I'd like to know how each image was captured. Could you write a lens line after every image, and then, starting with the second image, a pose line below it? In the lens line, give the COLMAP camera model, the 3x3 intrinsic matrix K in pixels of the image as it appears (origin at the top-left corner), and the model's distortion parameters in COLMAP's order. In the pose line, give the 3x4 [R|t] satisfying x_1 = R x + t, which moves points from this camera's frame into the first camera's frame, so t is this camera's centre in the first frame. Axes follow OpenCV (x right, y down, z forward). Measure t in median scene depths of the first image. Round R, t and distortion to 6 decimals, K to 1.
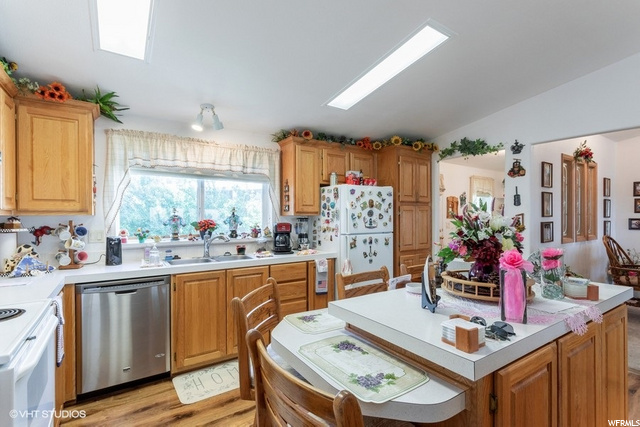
lens RADIAL K [[305.8, 0, 314.8], [0, 305.8, 216.6], [0, 0, 1]] dist [-0.001322, 0.000062]
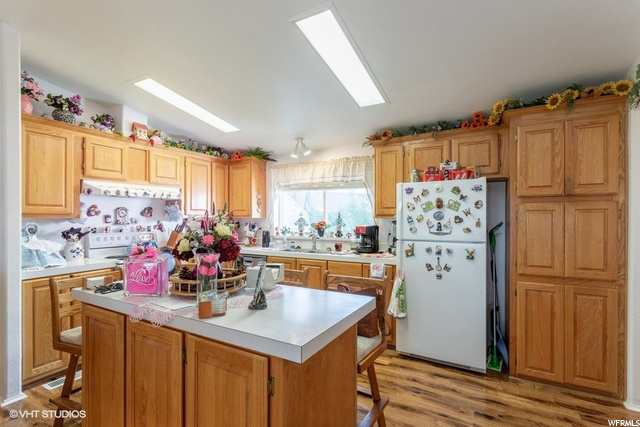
lens RADIAL K [[302.1, 0, 318.1], [0, 302.1, 216.4], [0, 0, 1]] dist [0.003850, 0.000829]
pose [[0.461695, -0.002549, -0.887035, 0.734124], [-0.001534, 0.999992, -0.003672, -0.005747], [0.887037, 0.003057, 0.461687, 0.368896]]
